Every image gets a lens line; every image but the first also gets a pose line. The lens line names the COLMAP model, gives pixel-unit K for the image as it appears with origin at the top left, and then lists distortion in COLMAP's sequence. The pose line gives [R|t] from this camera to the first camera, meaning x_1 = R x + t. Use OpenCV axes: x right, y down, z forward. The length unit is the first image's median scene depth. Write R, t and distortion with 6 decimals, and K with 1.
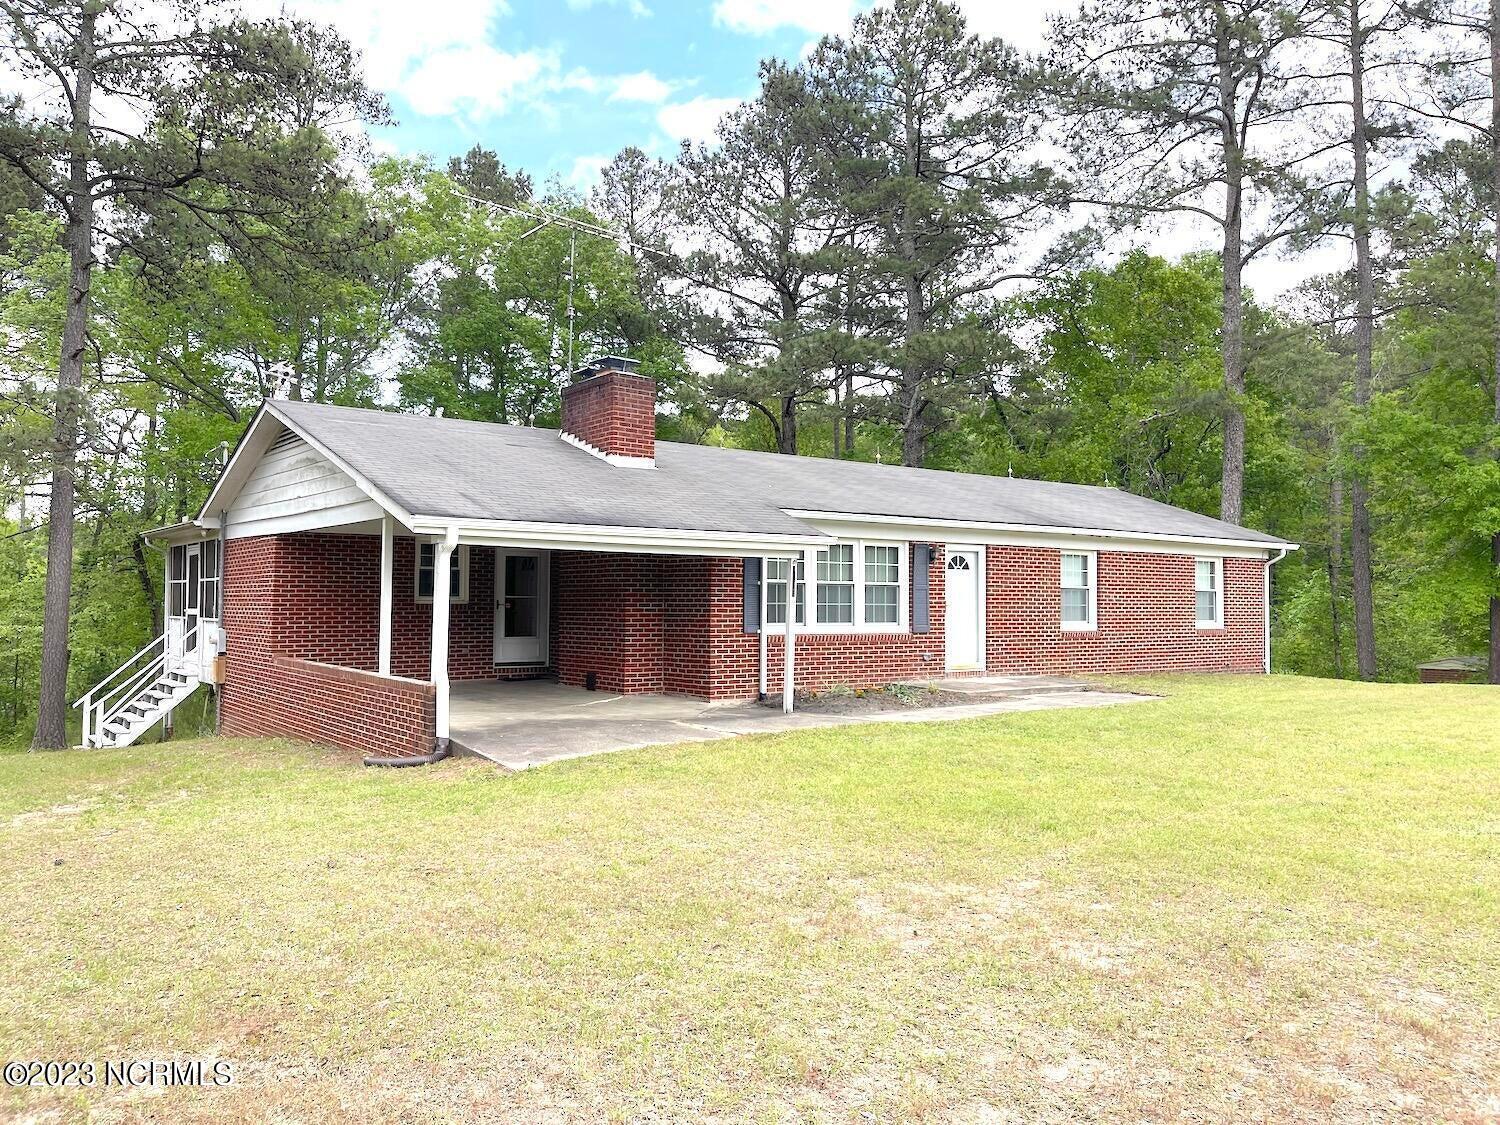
lens RADIAL K [[1143.6, 0, 747.2], [0, 1143.6, 560.7], [0, 0, 1]] dist [0.038873, -0.025381]
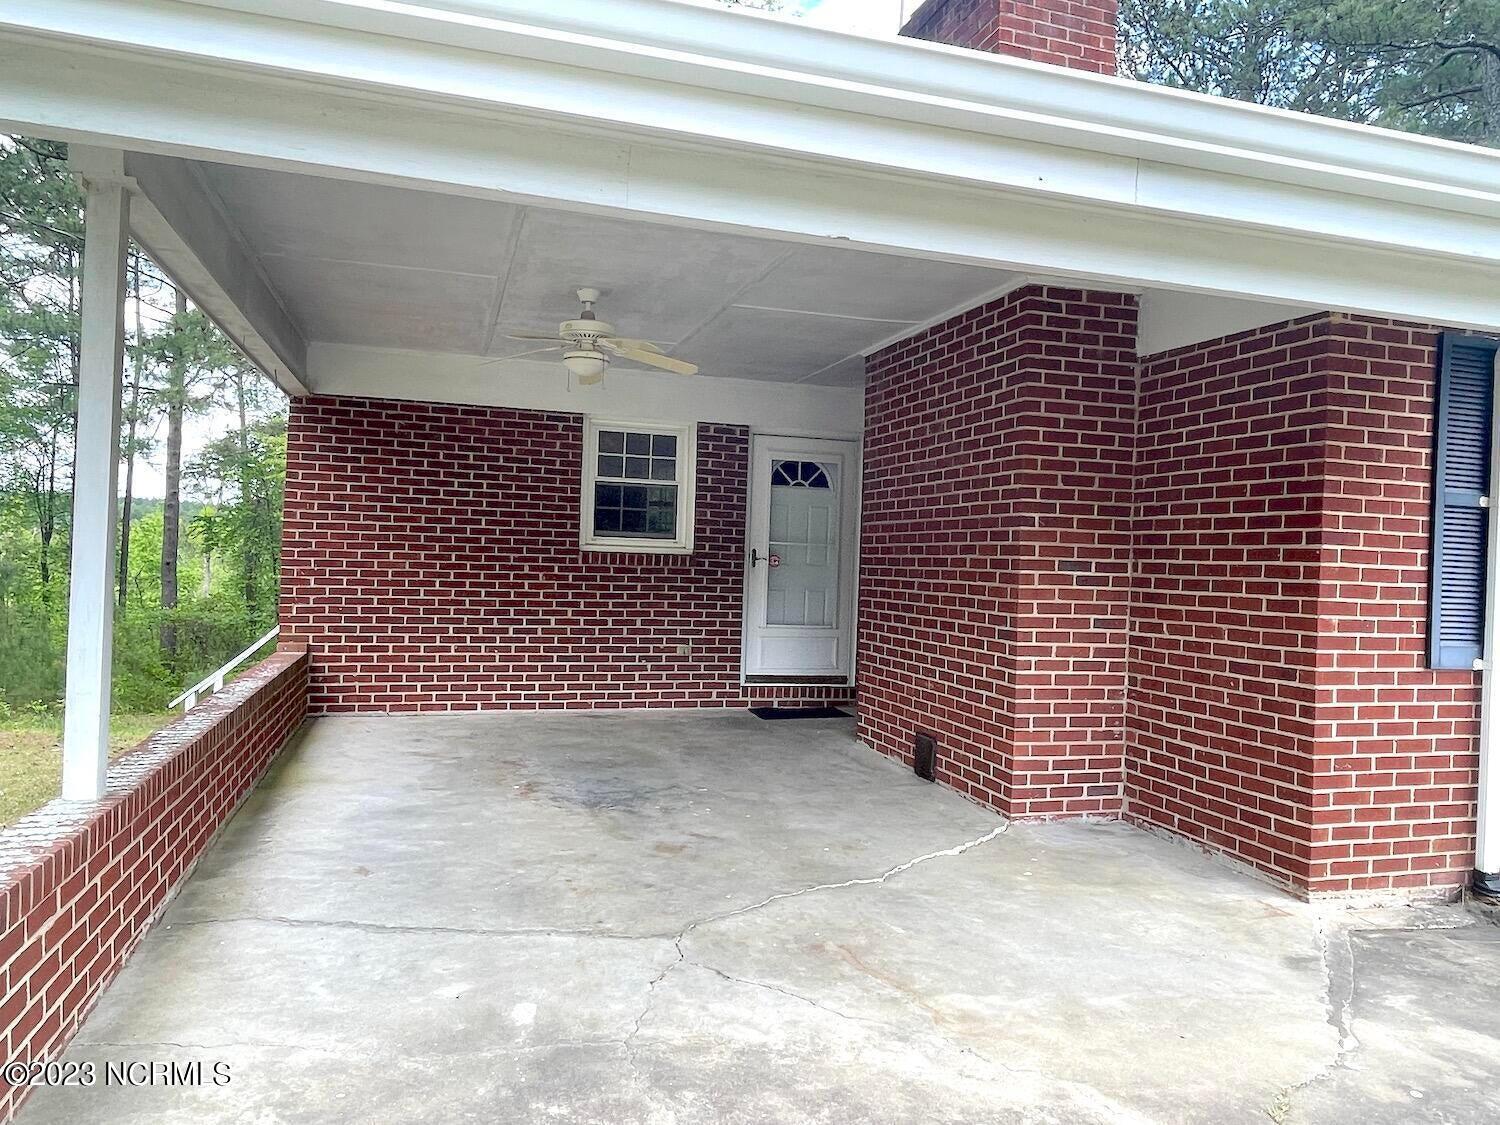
lens RADIAL K [[1052.5, 0, 744.7], [0, 1052.5, 559.4], [0, 0, 1]] dist [0.005416, -0.001128]
pose [[0.937432, 0.025761, -0.347214, -0.072277], [-0.017733, 0.999497, 0.026280, 0.030181], [0.347717, -0.018479, 0.937418, 0.653717]]
